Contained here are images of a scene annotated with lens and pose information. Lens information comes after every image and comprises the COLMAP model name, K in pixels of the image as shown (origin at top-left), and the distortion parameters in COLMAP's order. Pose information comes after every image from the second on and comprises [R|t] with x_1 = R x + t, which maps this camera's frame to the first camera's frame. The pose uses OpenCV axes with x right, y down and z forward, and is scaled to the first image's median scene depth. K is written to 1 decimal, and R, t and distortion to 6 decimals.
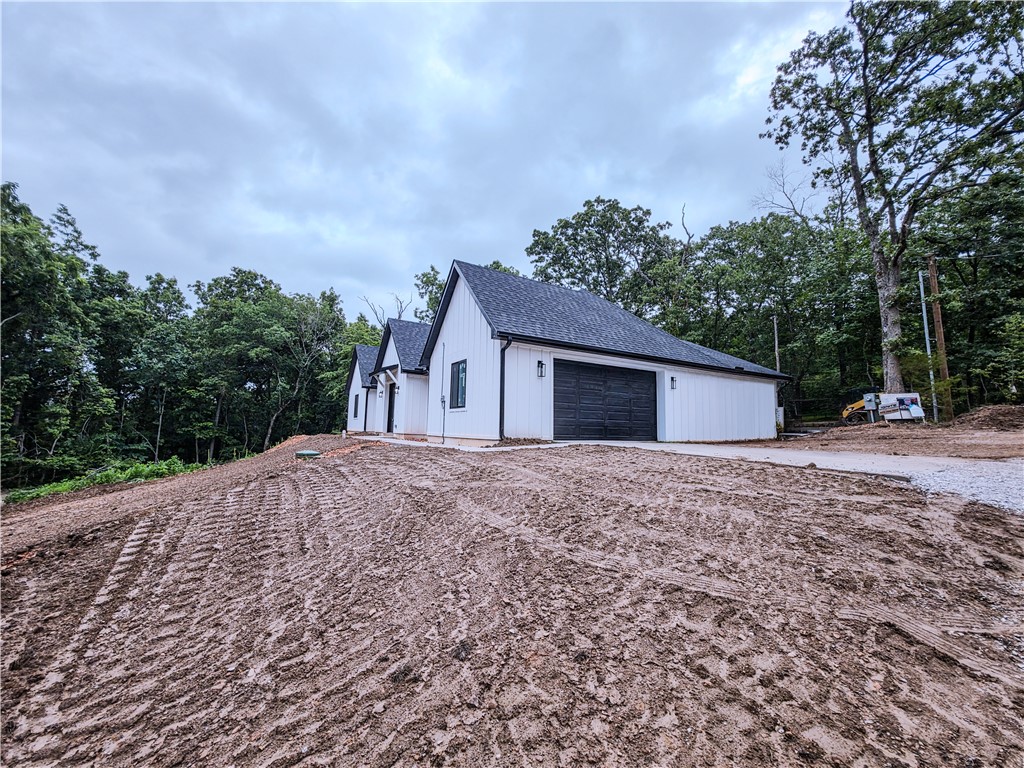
lens RADIAL K [[408.6, 0, 514.2], [0, 408.6, 385.0], [0, 0, 1]] dist [0.003972, -0.001418]
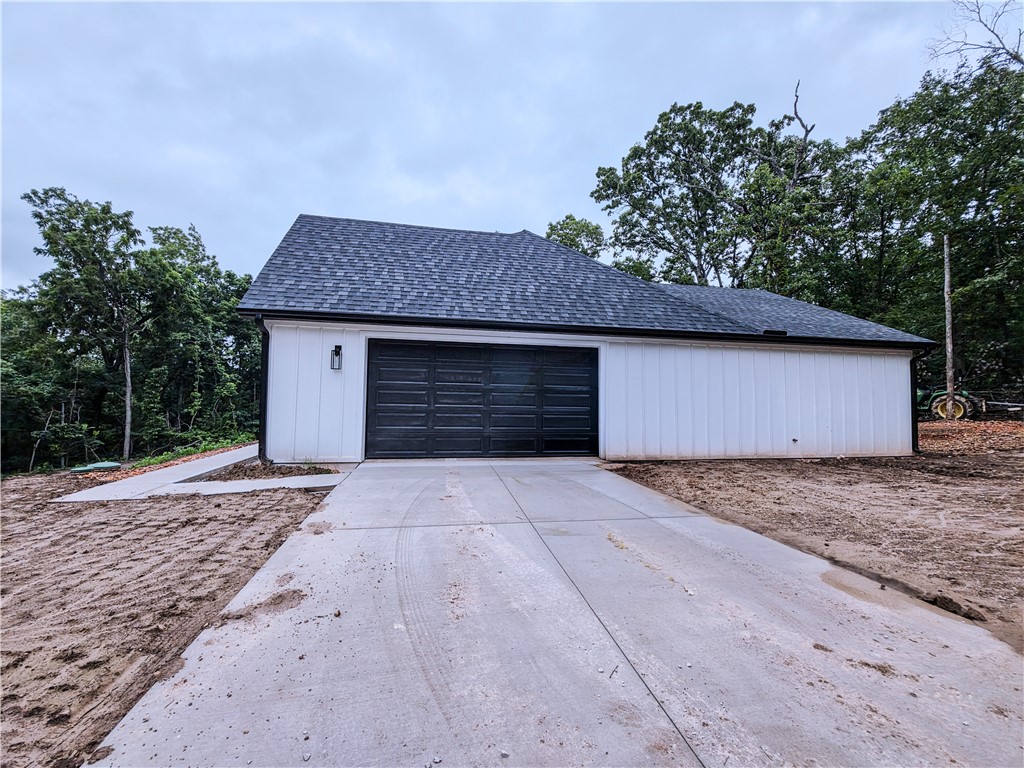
lens RADIAL K [[408.6, 0, 519.5], [0, 408.6, 381.8], [0, 0, 1]] dist [0.003972, -0.001418]
pose [[0.930675, -0.011374, -0.365669, 0.484043], [0.036039, 0.997506, 0.060695, -0.023712], [0.364067, -0.069666, 0.928764, 0.386691]]
